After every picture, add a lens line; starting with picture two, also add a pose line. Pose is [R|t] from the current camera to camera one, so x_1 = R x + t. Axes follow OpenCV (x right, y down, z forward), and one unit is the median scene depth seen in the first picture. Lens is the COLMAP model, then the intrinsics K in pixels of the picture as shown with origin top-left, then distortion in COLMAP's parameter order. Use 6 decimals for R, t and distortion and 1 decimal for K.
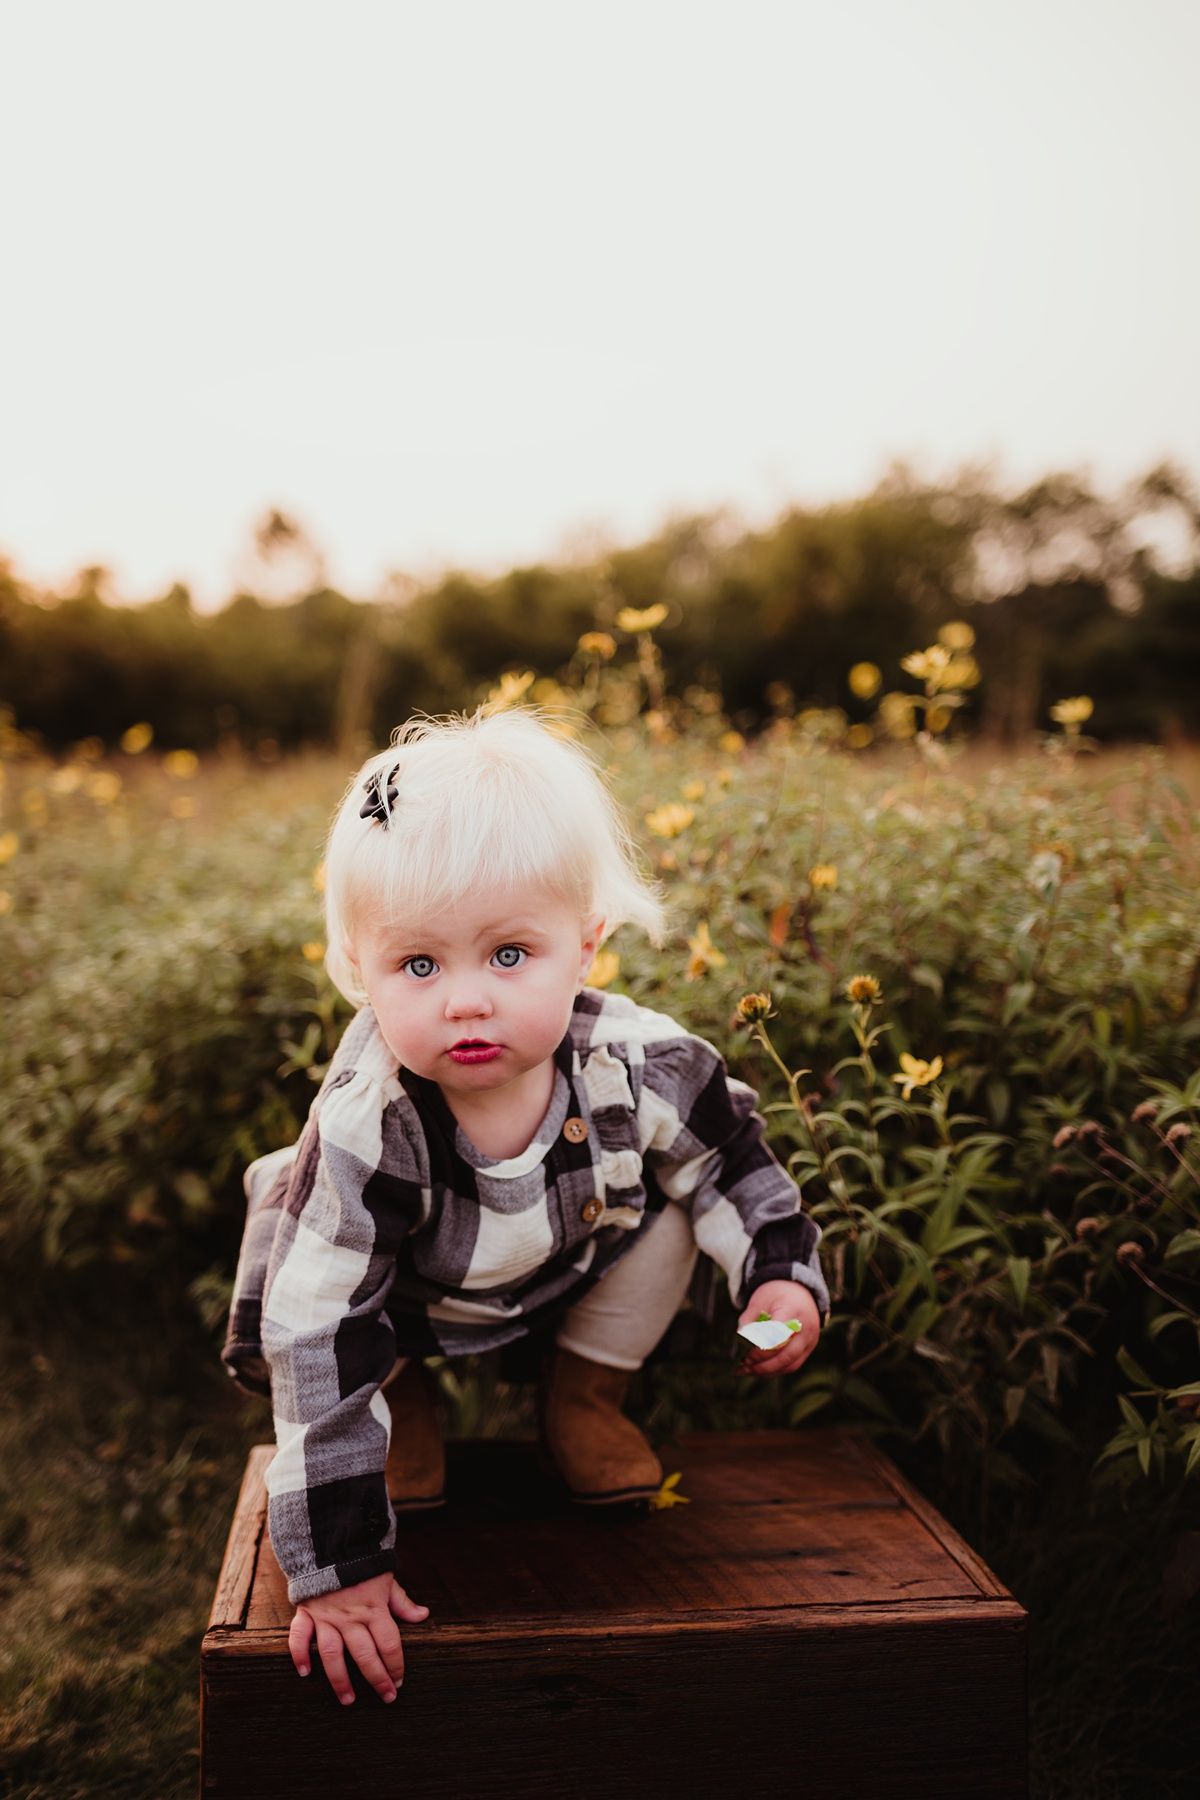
lens RADIAL K [[1848.3, 0, 603.1], [0, 1848.3, 895.4], [0, 0, 1]] dist [0.010528, 0.000000]
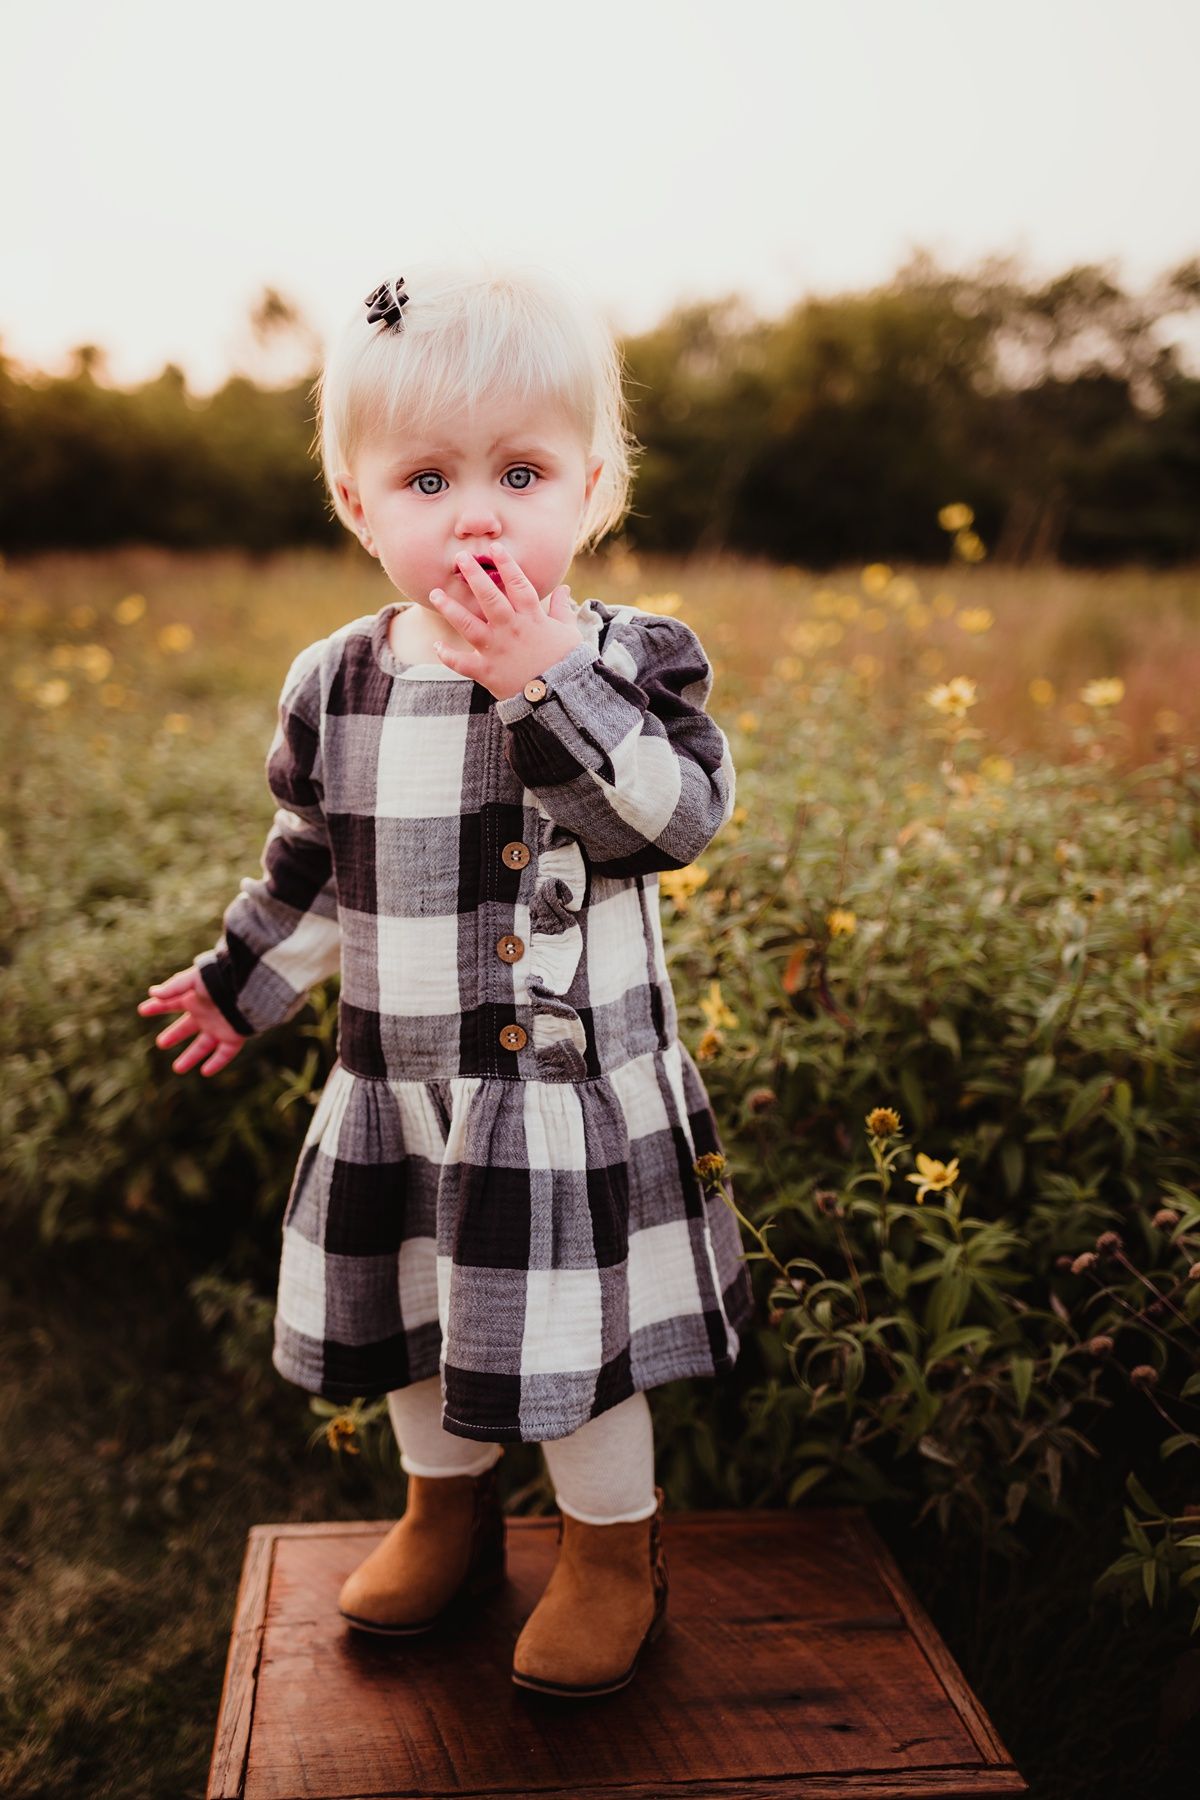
lens RADIAL K [[1848.3, 0, 598.4], [0, 1848.3, 904.2], [0, 0, 1]] dist [0.010528, 0.000000]
pose [[0.999837, 0.018059, -0.000413, -0.005999], [-0.017874, 0.992375, 0.121955, -0.120295], [0.002612, -0.121927, 0.992536, 0.039646]]
